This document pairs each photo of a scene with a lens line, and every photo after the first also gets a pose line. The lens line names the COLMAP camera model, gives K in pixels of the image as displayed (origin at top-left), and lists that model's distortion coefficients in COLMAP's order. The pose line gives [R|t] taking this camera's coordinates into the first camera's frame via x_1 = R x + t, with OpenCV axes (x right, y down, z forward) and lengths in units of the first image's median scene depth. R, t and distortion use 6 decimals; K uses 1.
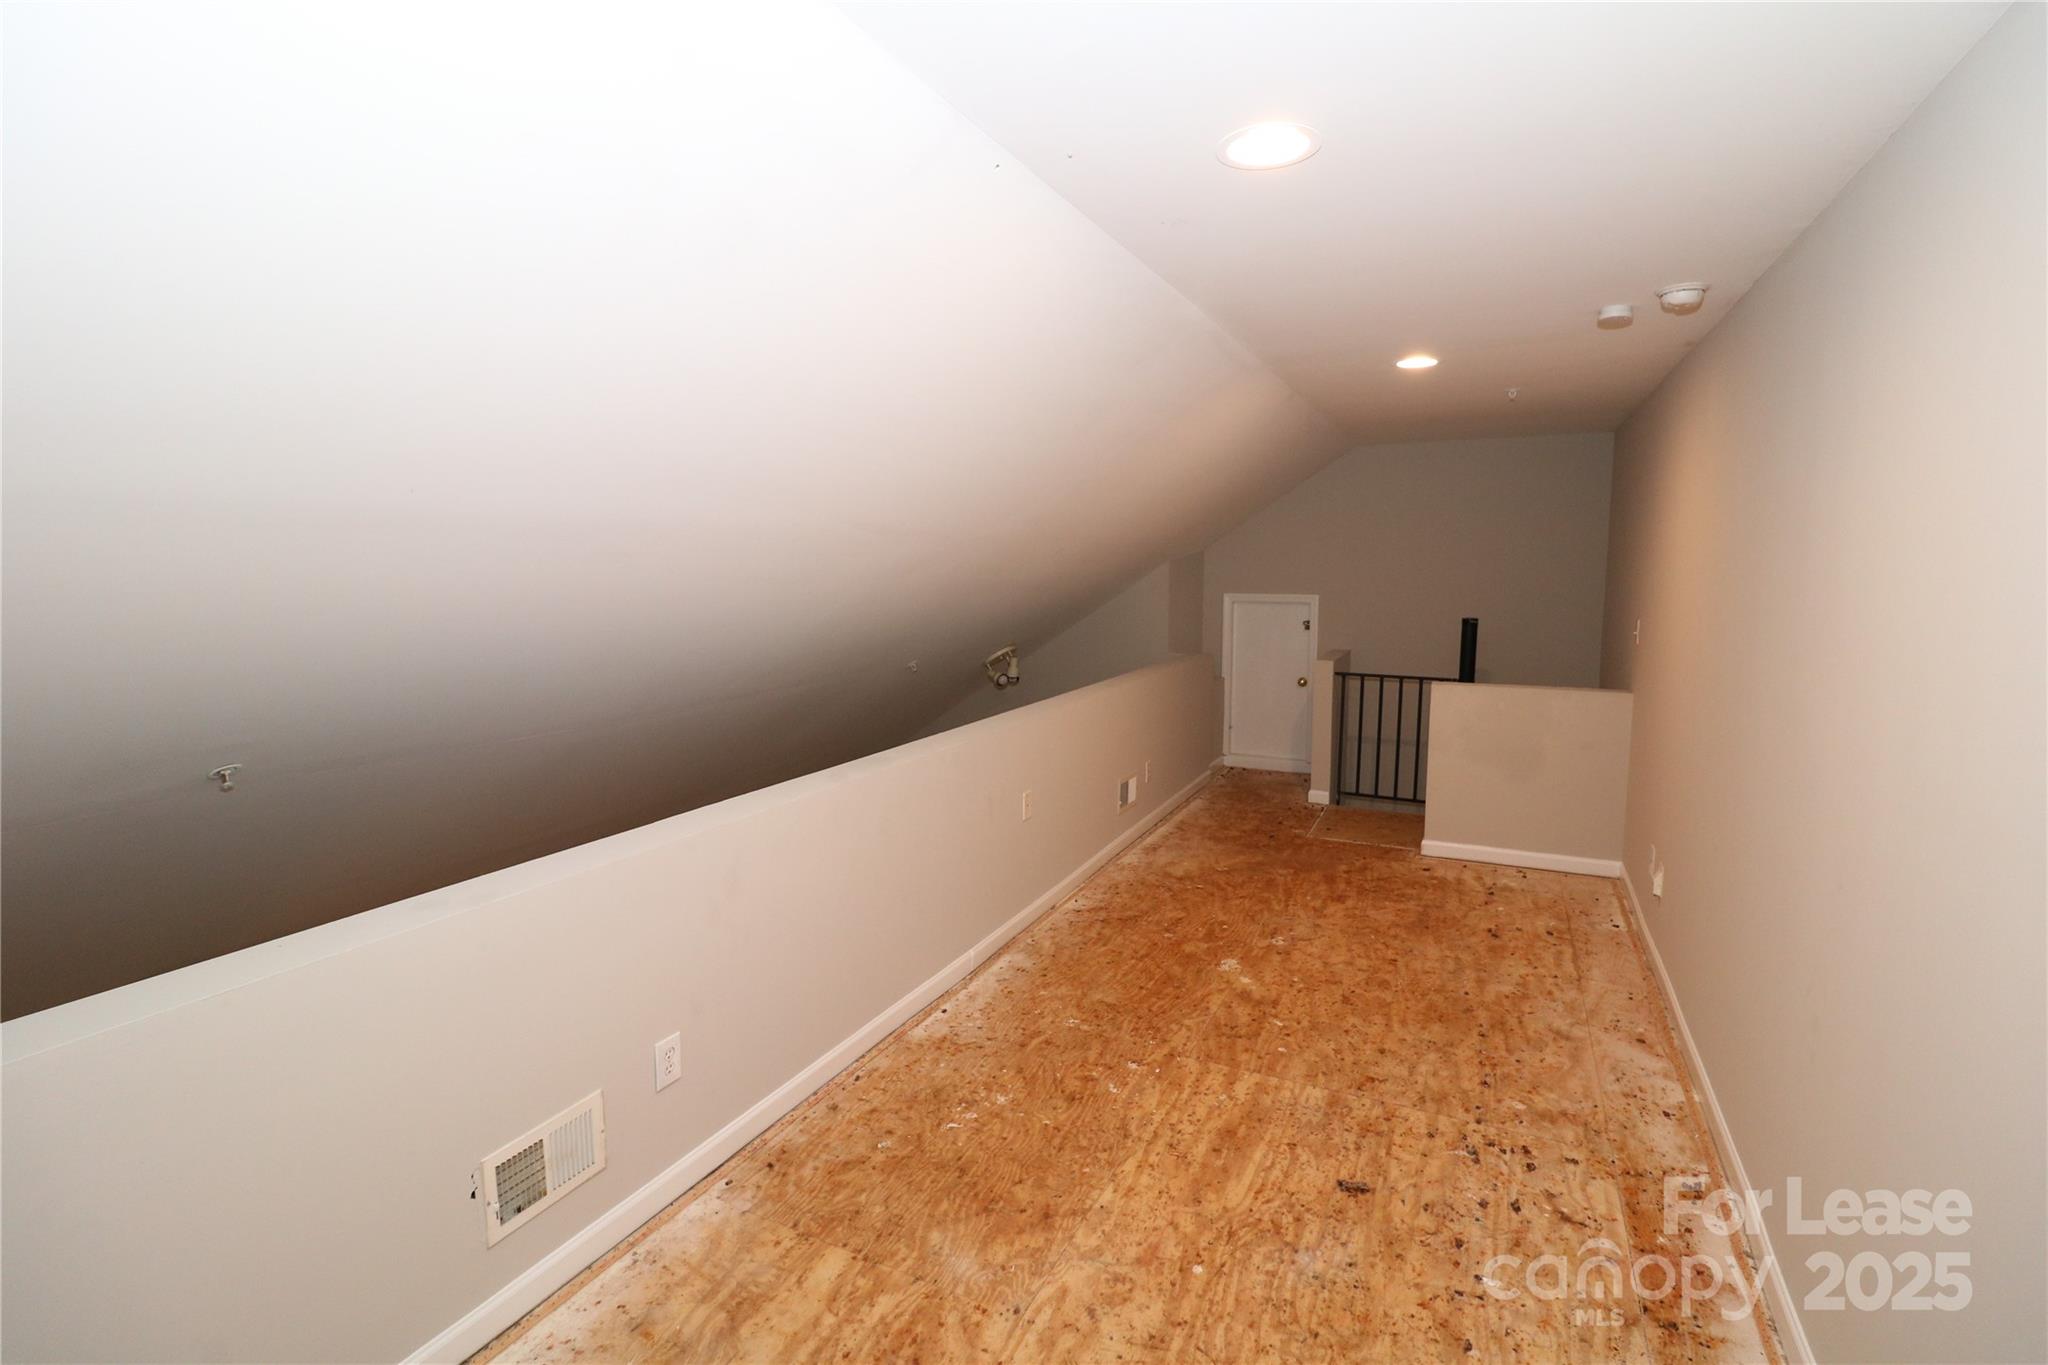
lens RADIAL K [[935.4, 0, 1029.6], [0, 935.4, 656.5], [0, 0, 1]] dist [-0.002999, -0.010144]
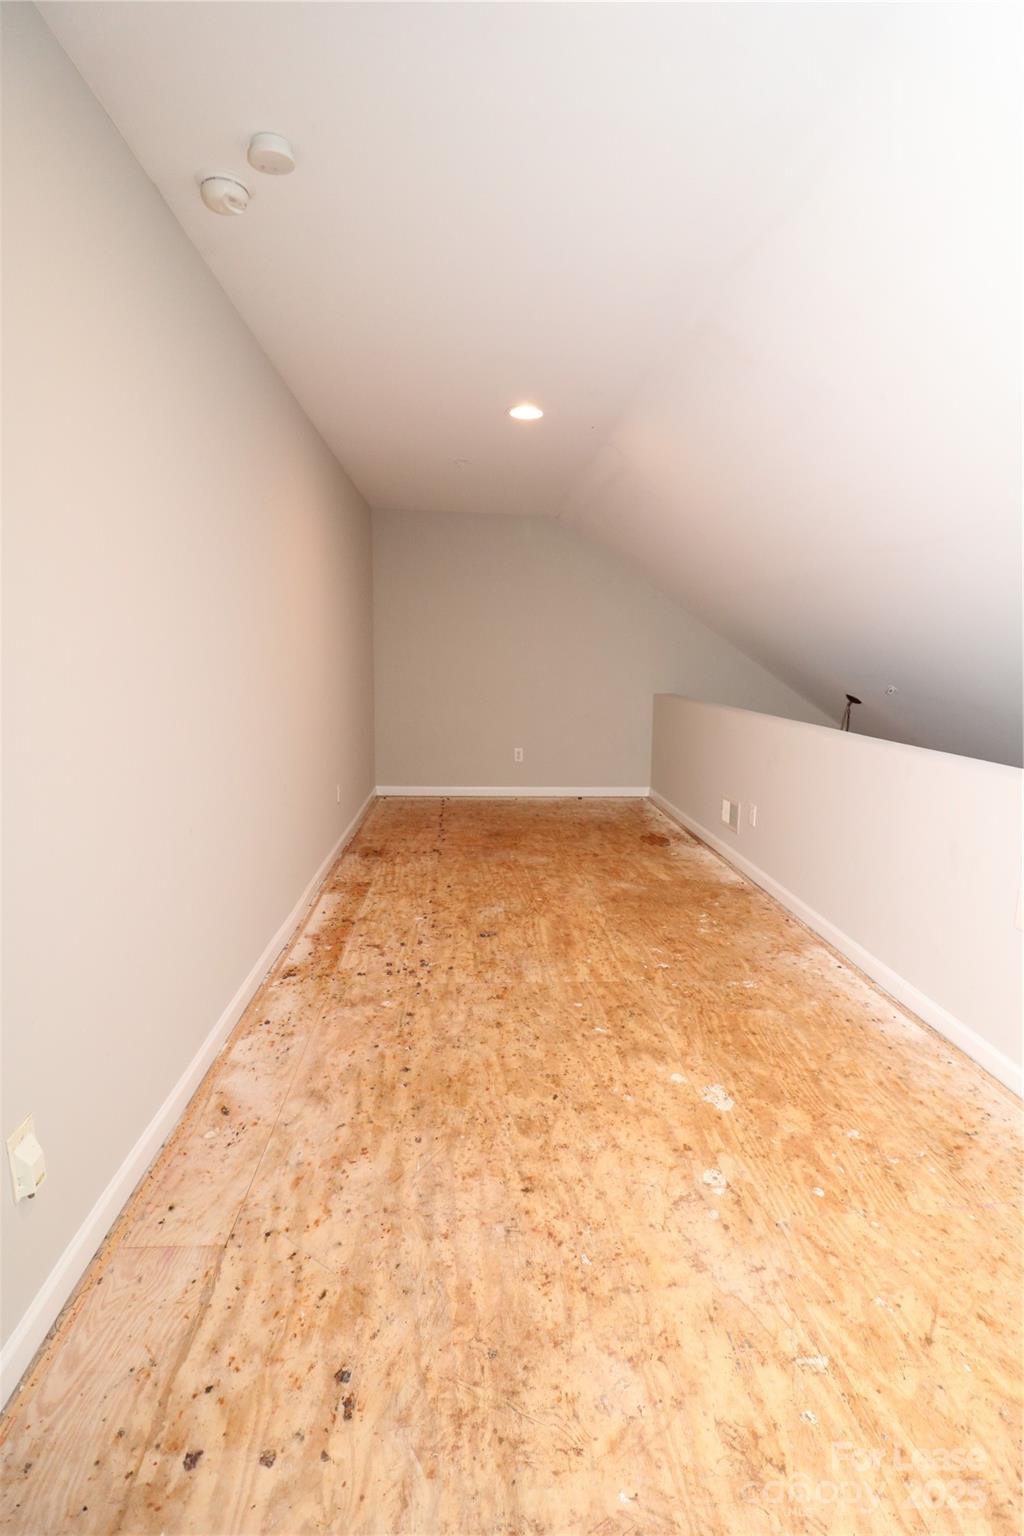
lens RADIAL K [[701.5, 0, 512.0], [0, 701.5, 768.0], [0, 0, 1]] dist [-0.002999, -0.010144]
pose [[-0.863976, 0.067681, -0.498964, 0.777965], [-0.070422, 0.964945, 0.252826, -0.057507], [0.498585, 0.253574, -0.828923, 1.673387]]
